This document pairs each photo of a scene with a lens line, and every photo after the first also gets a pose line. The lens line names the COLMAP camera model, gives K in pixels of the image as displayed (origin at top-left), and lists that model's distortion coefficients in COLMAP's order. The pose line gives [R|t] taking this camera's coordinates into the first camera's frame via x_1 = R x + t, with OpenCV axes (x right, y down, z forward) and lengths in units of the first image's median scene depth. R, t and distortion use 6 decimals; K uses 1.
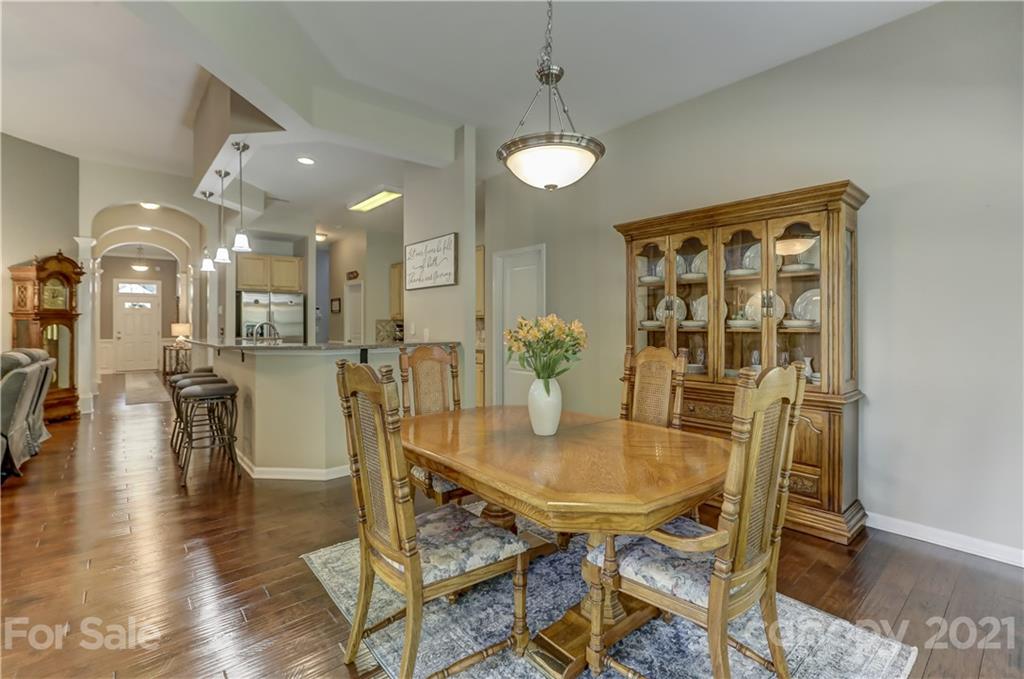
lens RADIAL K [[474.7, 0, 513.4], [0, 474.7, 323.6], [0, 0, 1]] dist [-0.010421, 0.004776]
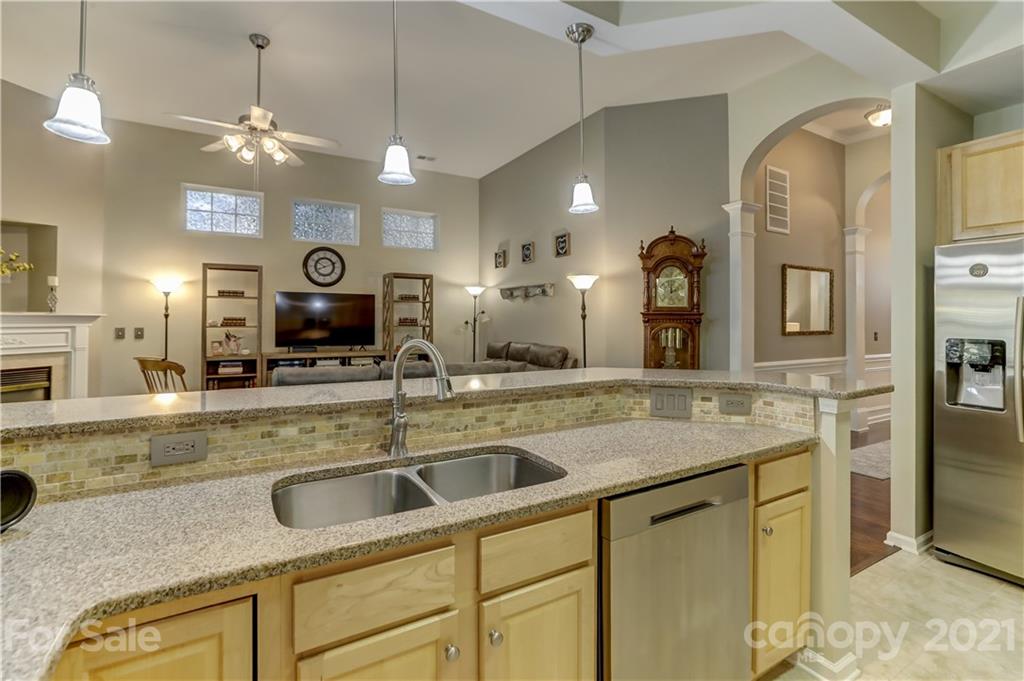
lens RADIAL K [[474.7, 0, 521.1], [0, 474.7, 314.9], [0, 0, 1]] dist [-0.010421, 0.004776]
pose [[-0.161081, -0.004858, -0.986929, -0.193915], [-0.002178, 0.999987, -0.004567, -0.015288], [0.986939, 0.001414, -0.161090, 0.903259]]
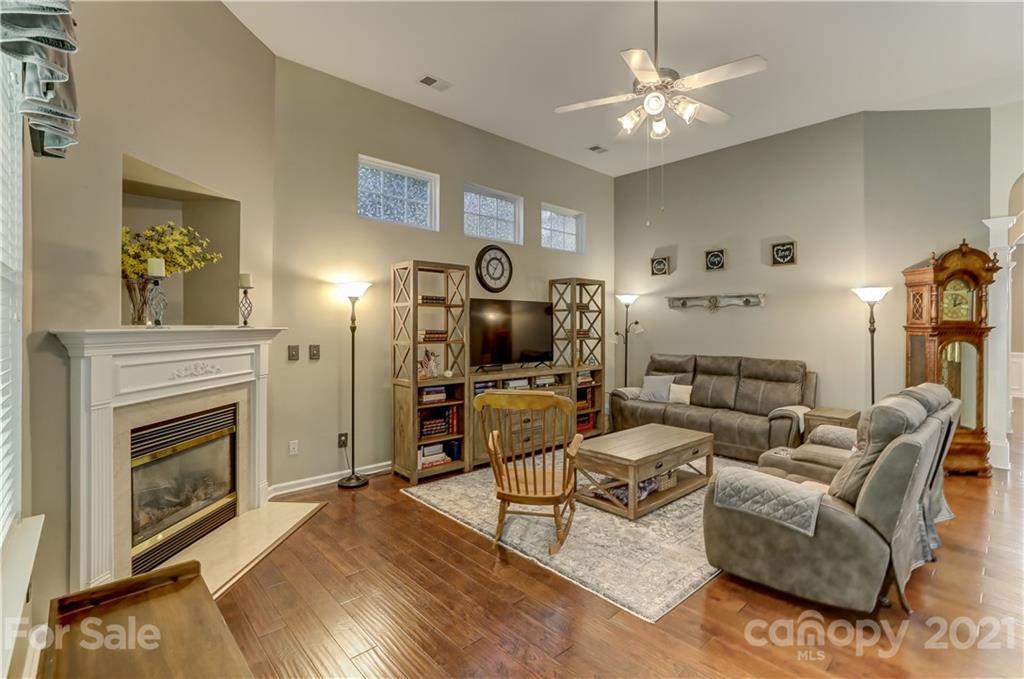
lens RADIAL K [[474.7, 0, 518.8], [0, 474.7, 322.5], [0, 0, 1]] dist [-0.010421, 0.004776]
pose [[0.060977, -0.000348, -0.998139, -0.280039], [-0.003852, 0.999992, -0.000584, -0.025932], [0.998132, 0.003880, 0.060975, 0.274431]]
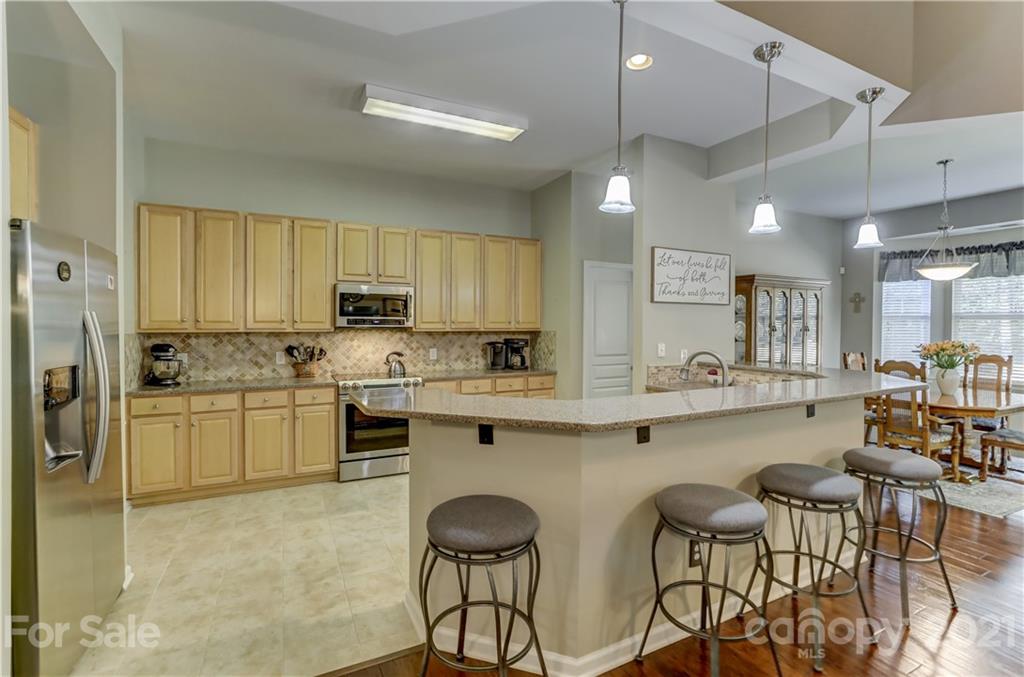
lens RADIAL K [[473.5, 0, 523.2], [0, 473.5, 335.8], [0, 0, 1]] dist [-0.002815, 0.002970]
pose [[0.224265, -0.020849, 0.974305, -0.901776], [-0.003249, 0.999750, 0.022141, -0.026281], [-0.974523, -0.008131, 0.224141, 0.879602]]
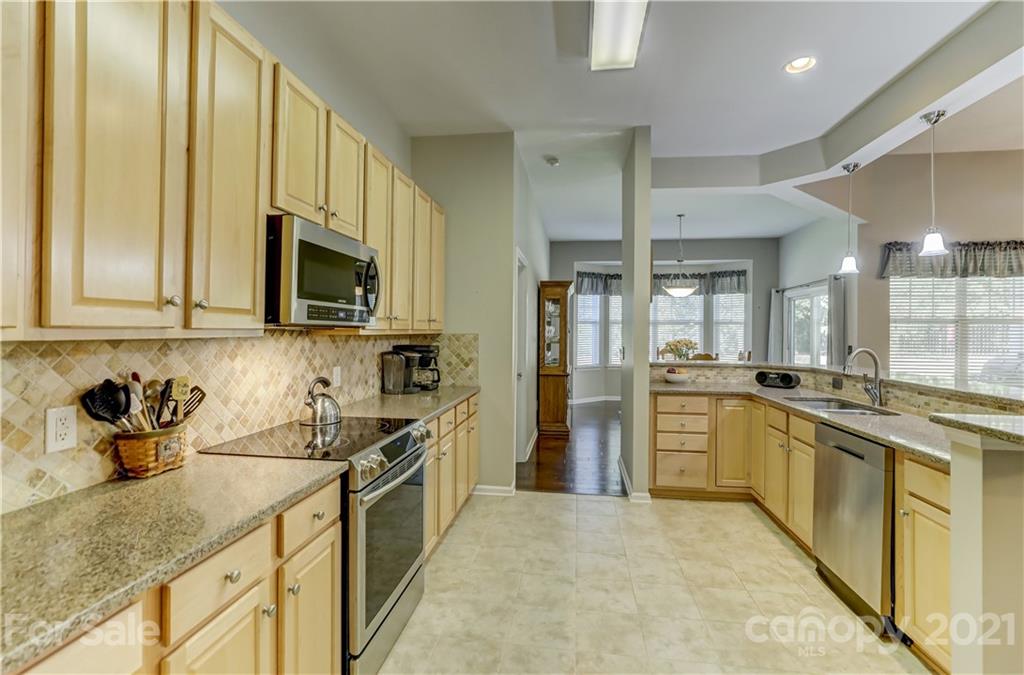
lens RADIAL K [[473.5, 0, 512.8], [0, 473.5, 325.8], [0, 0, 1]] dist [-0.002815, 0.002970]
pose [[-0.678793, 0.003533, 0.734321, -0.548260], [-0.006043, 0.999928, -0.010396, -0.019725], [-0.734305, -0.011494, -0.678723, 1.436609]]
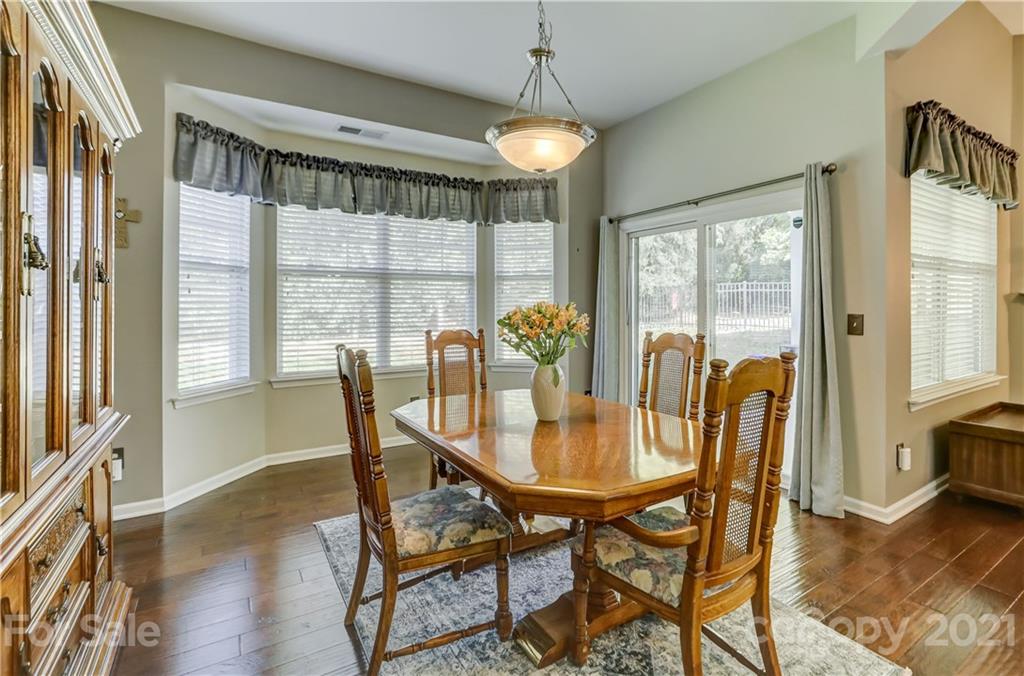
lens RADIAL K [[473.5, 0, 515.5], [0, 473.5, 298.4], [0, 0, 1]] dist [-0.002815, 0.002970]
pose [[-0.992059, 0.002745, 0.125741, -0.009398], [0.001378, 0.999939, -0.010962, -0.004591], [-0.125763, -0.010701, -0.992003, 0.725788]]
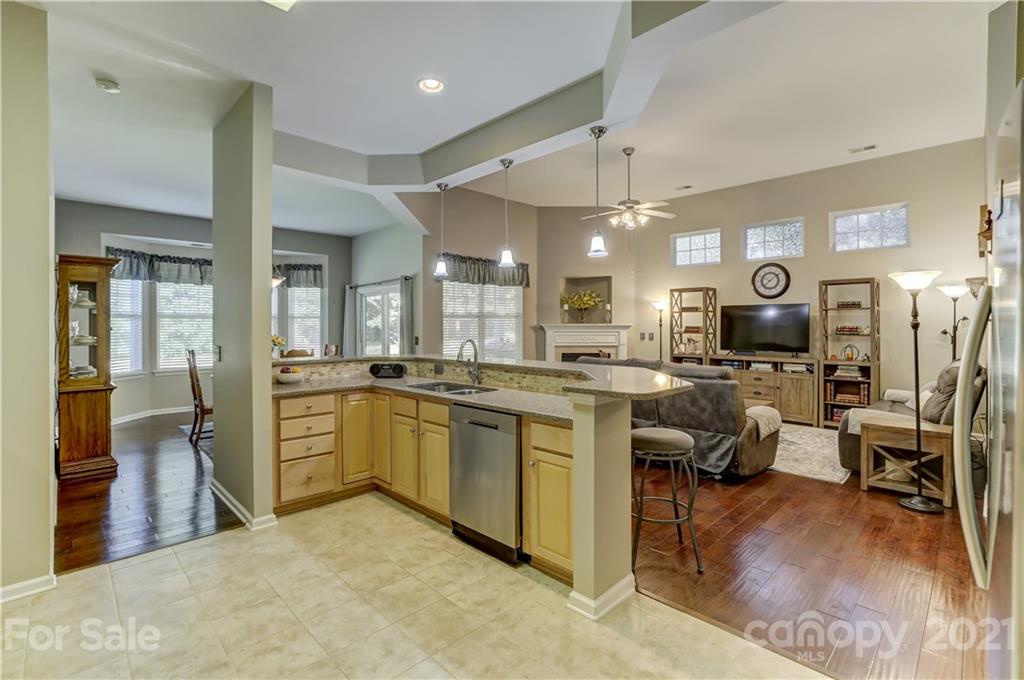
lens RADIAL K [[474.7, 0, 507.2], [0, 474.7, 324.8], [0, 0, 1]] dist [-0.010421, 0.004776]
pose [[-0.997186, 0.006064, -0.074728, -0.433345], [0.006099, 0.999981, -0.000241, -0.020440], [0.074725, -0.000696, -0.997204, 1.437649]]
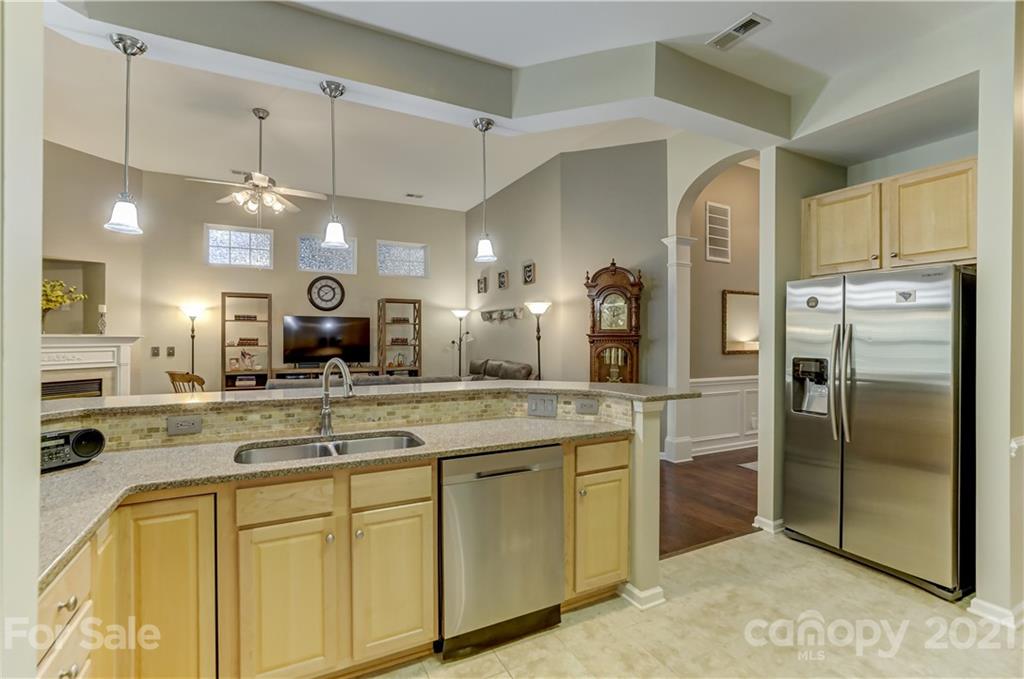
lens RADIAL K [[474.7, 0, 511.8], [0, 474.7, 336.9], [0, 0, 1]] dist [-0.010421, 0.004776]
pose [[-0.222066, 0.004564, -0.975021, -0.092503], [-0.001083, 0.999987, 0.004928, -0.022383], [0.975031, 0.002150, -0.222058, 1.031201]]
